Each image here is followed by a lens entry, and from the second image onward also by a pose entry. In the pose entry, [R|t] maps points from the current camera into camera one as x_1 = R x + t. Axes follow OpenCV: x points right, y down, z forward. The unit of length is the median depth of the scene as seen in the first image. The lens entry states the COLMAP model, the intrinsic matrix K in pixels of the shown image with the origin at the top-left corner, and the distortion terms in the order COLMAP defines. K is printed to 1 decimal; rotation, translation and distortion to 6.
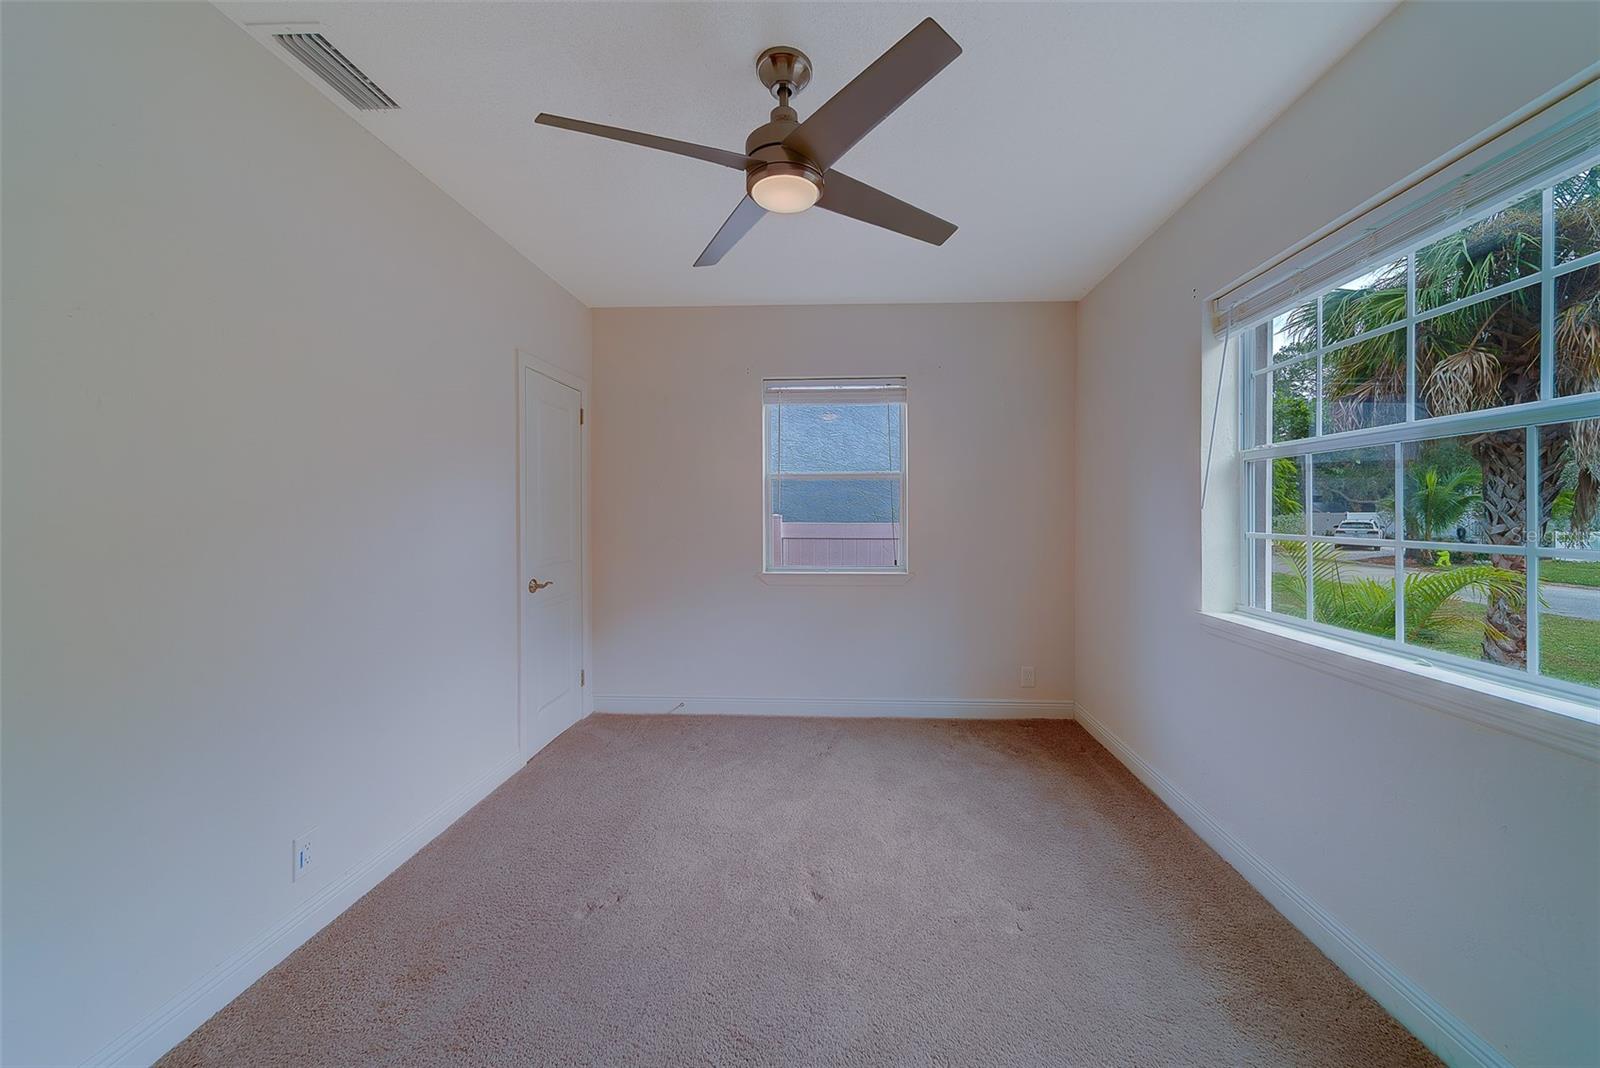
lens RADIAL K [[587.6, 0, 805.8], [0, 587.6, 520.0], [0, 0, 1]] dist [0.010518, -0.000572]
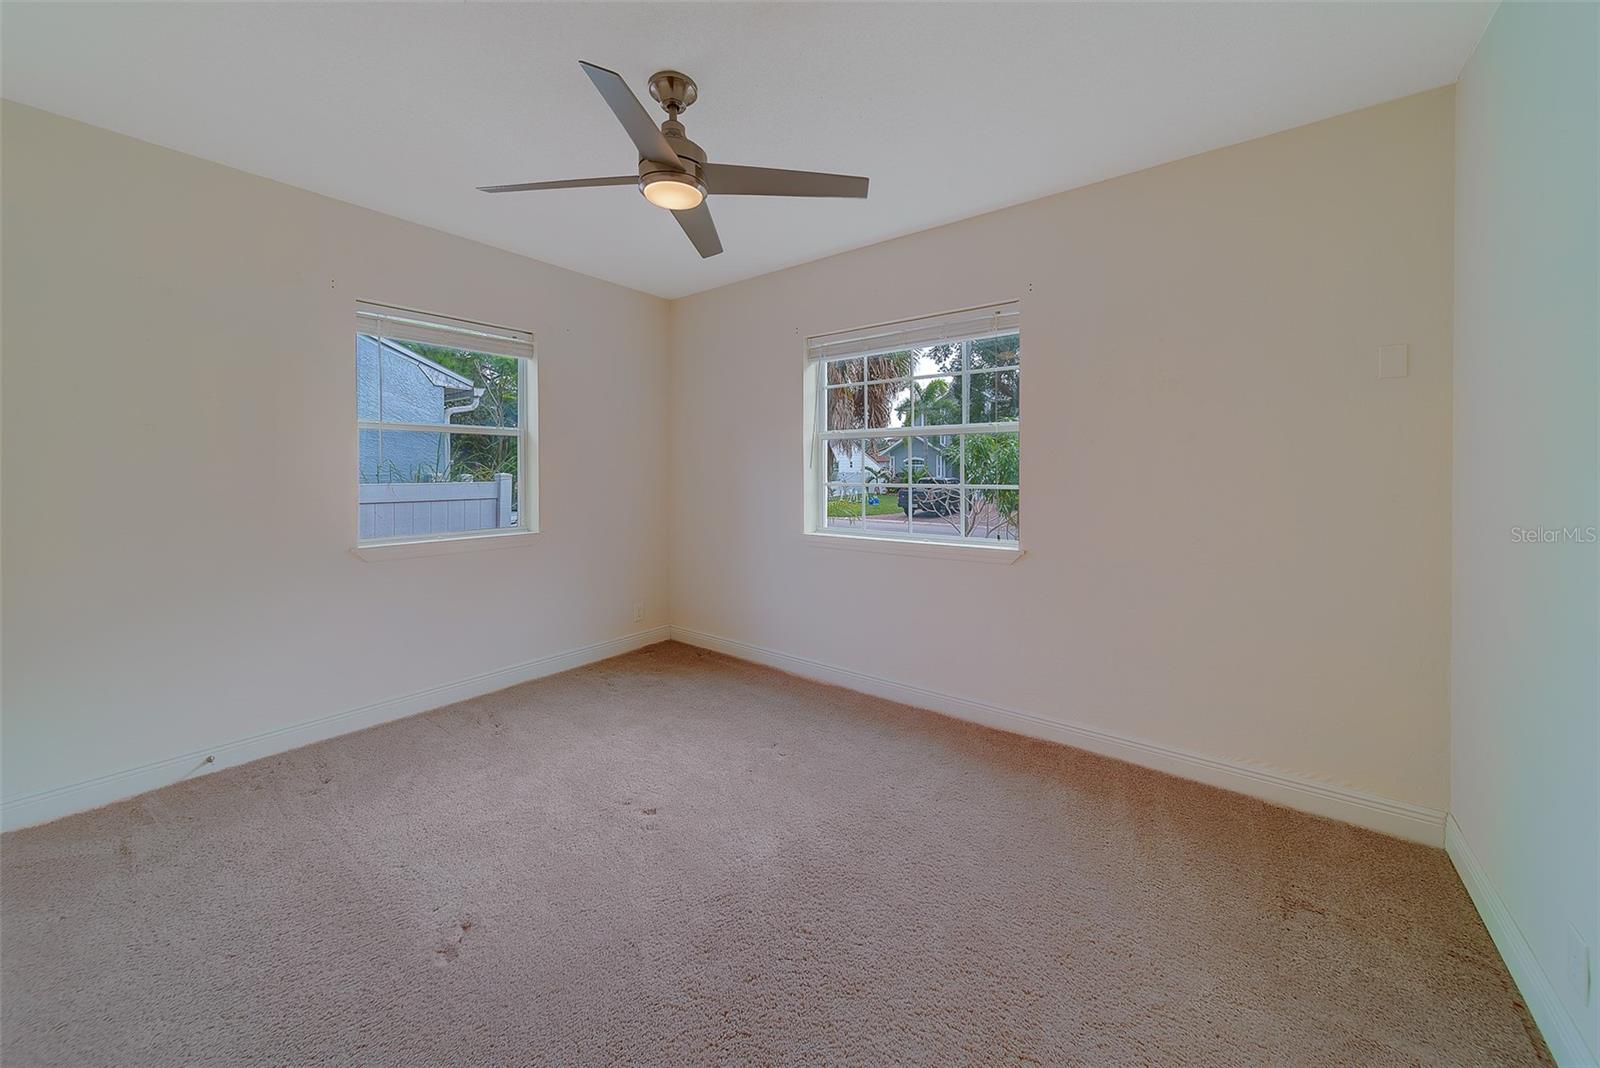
lens RADIAL K [[587.6, 0, 821.1], [0, 587.6, 471.4], [0, 0, 1]] dist [0.010518, -0.000572]
pose [[0.555241, 0.002178, 0.831686, -0.621233], [0.010590, 0.999897, -0.009689, 0.005849], [-0.831622, 0.014187, 0.555161, 0.084083]]
